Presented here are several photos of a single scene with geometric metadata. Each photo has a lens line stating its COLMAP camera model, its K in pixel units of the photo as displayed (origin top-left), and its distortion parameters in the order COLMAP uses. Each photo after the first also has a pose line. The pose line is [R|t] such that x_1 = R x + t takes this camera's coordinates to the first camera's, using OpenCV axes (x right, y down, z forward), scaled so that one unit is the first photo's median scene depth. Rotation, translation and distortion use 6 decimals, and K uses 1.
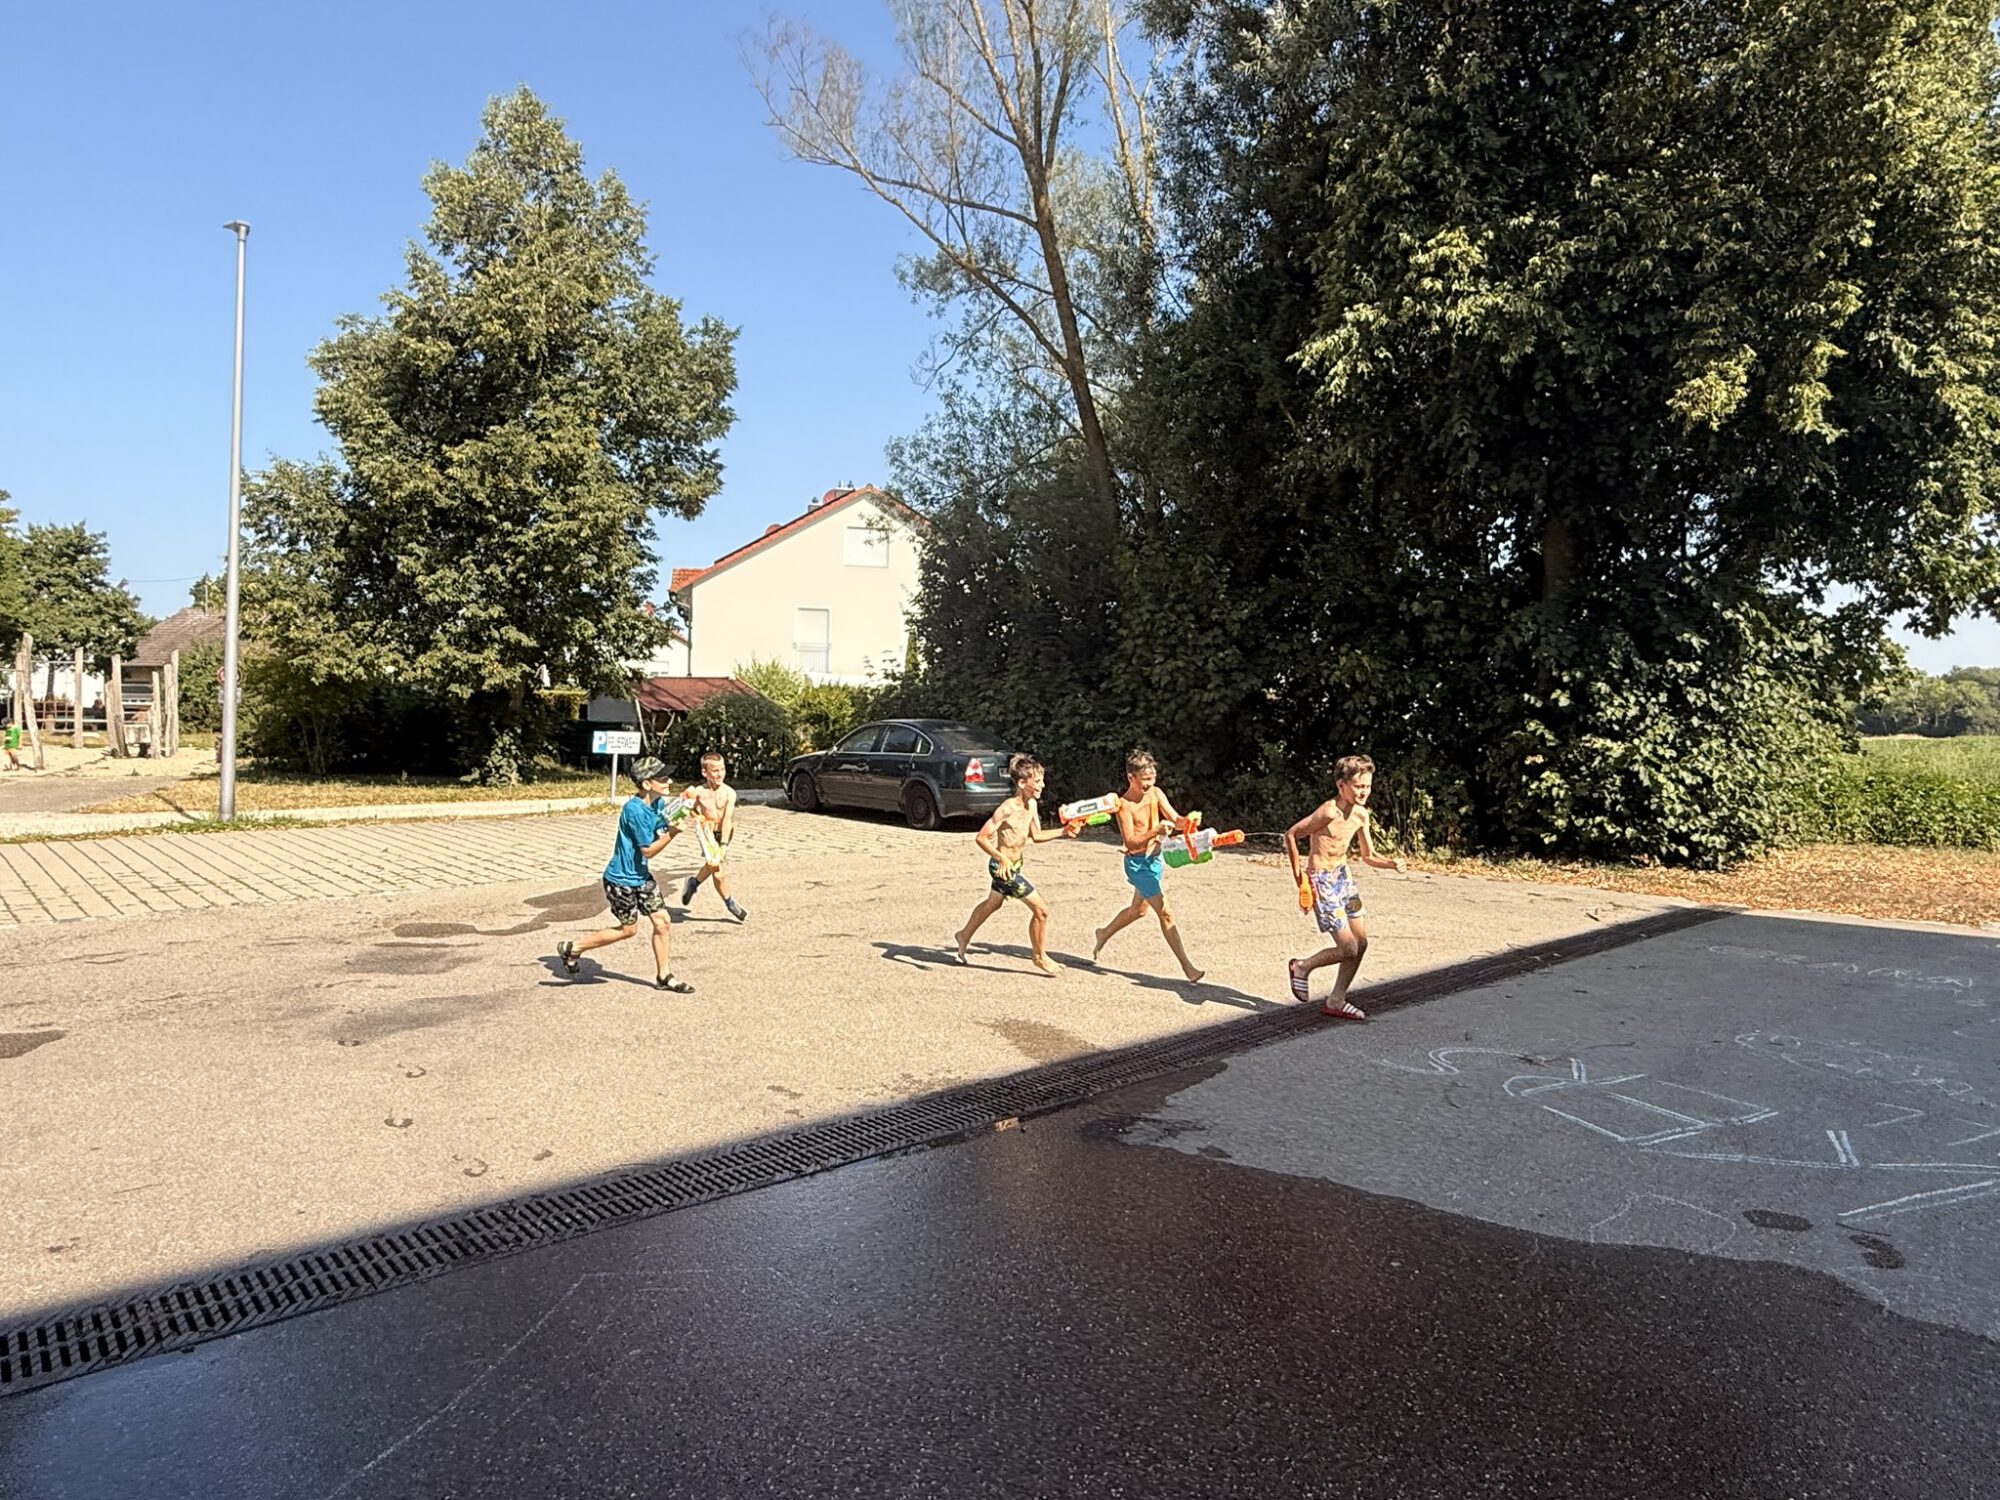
lens RADIAL K [[1216.6, 0, 1008.9], [0, 1216.6, 741.2], [0, 0, 1]] dist [0.002604, 0.000714]
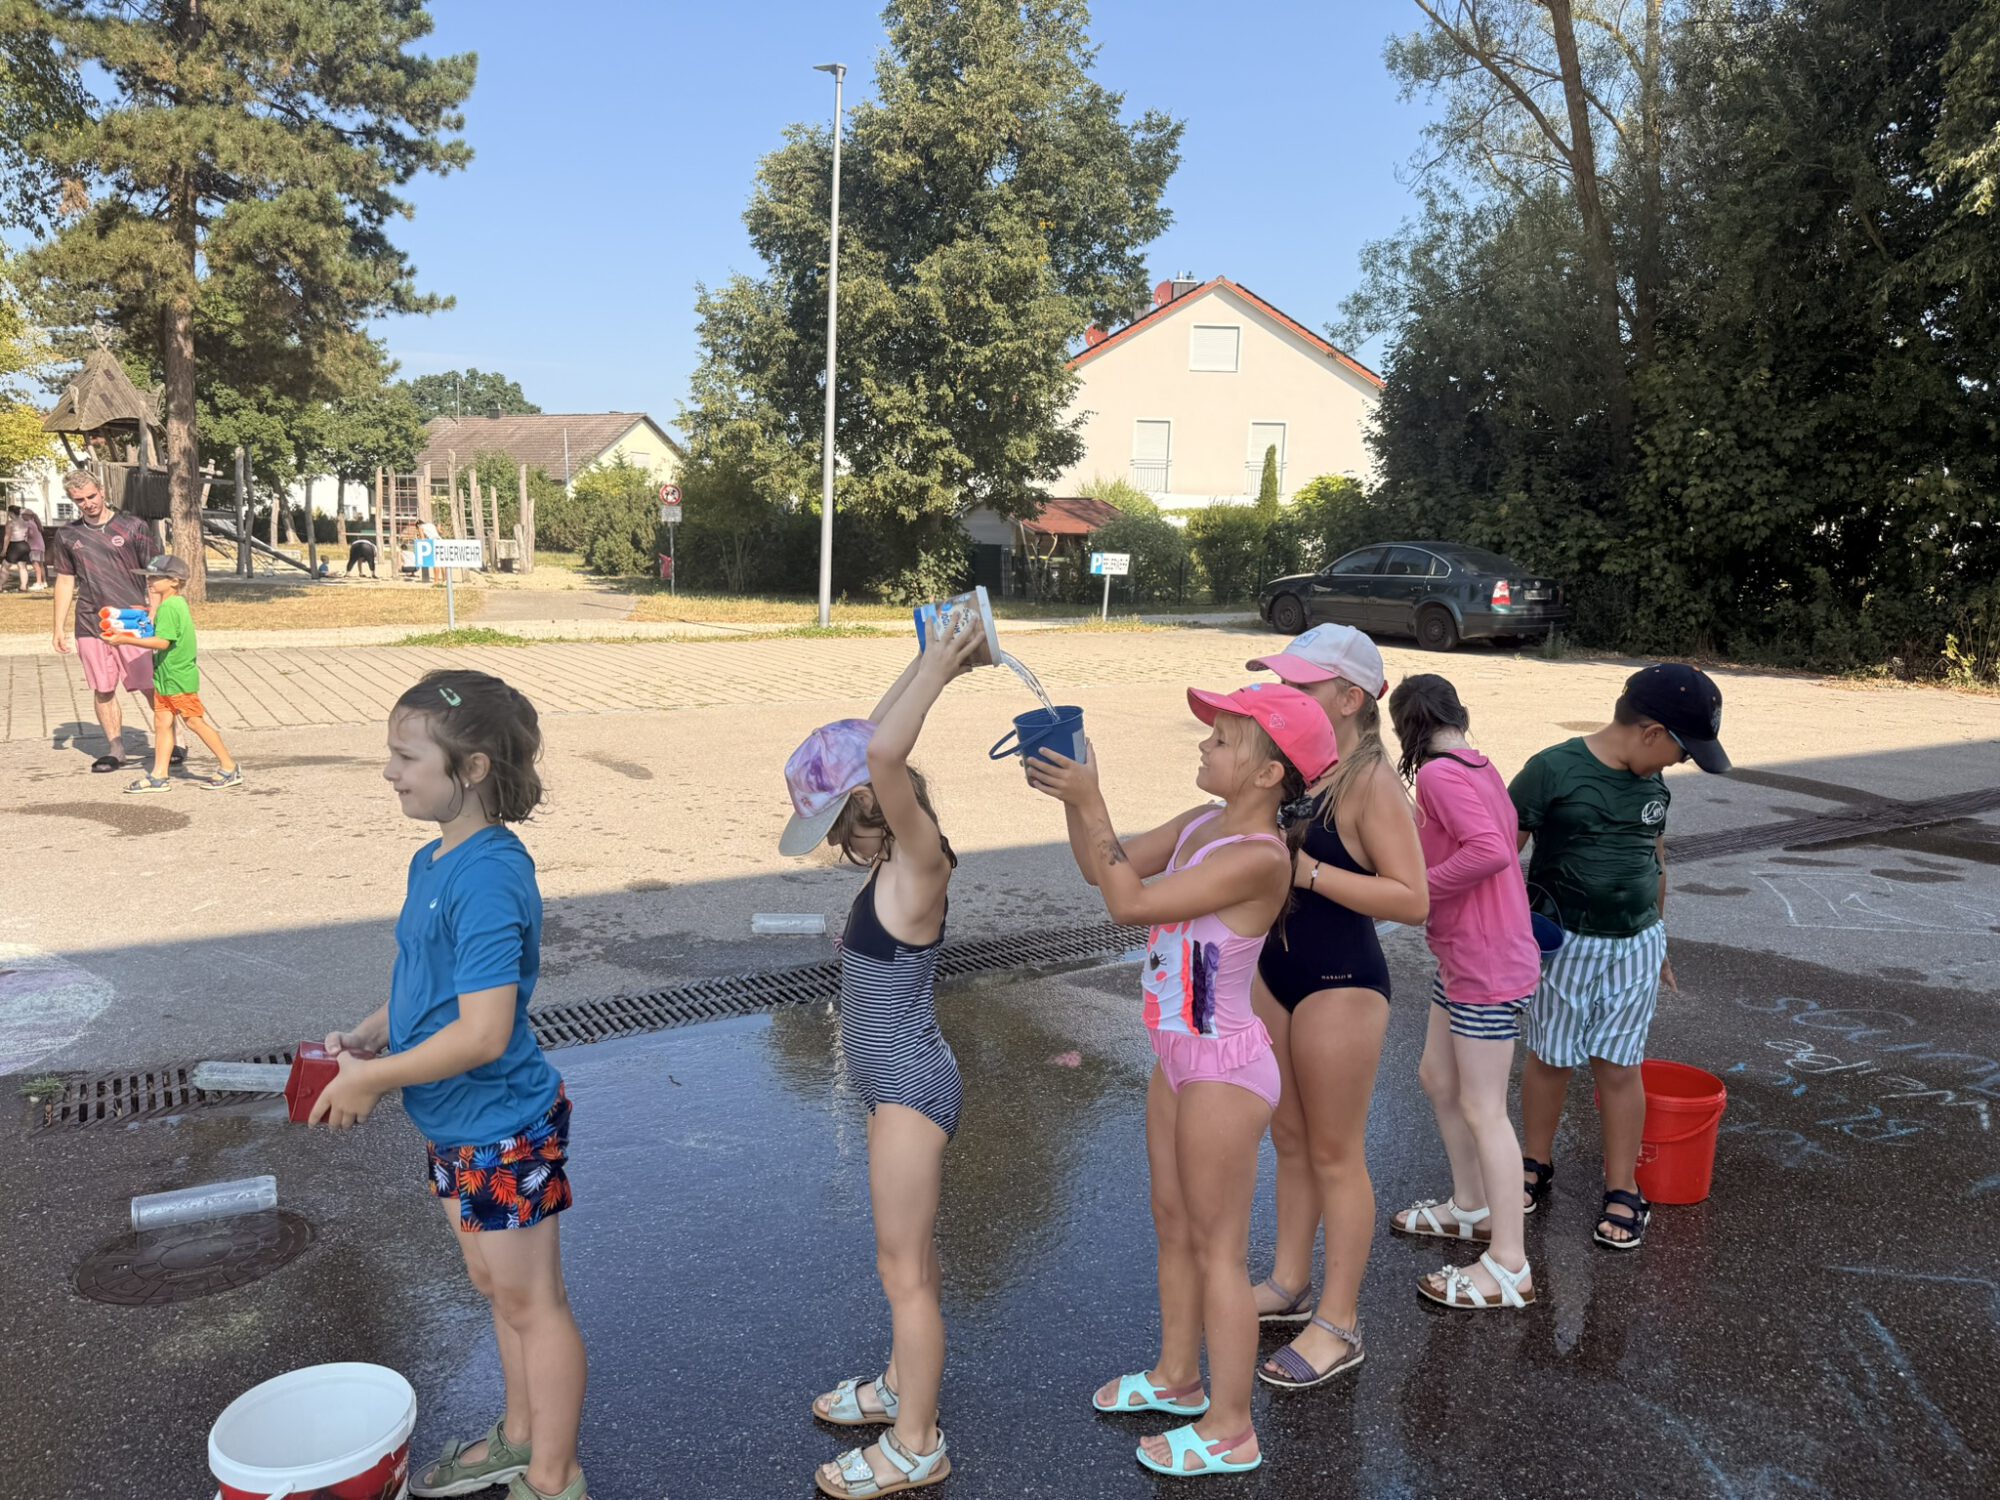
lens RADIAL K [[1413.8, 0, 999.8], [0, 1413.8, 755.4], [0, 0, 1]] dist [0.052689, -0.051875]
pose [[0.985775, 0.032905, -0.164817, -0.271704], [-0.011141, 0.991284, 0.131273, 0.007856], [0.167700, -0.127570, 0.977549, -0.281269]]
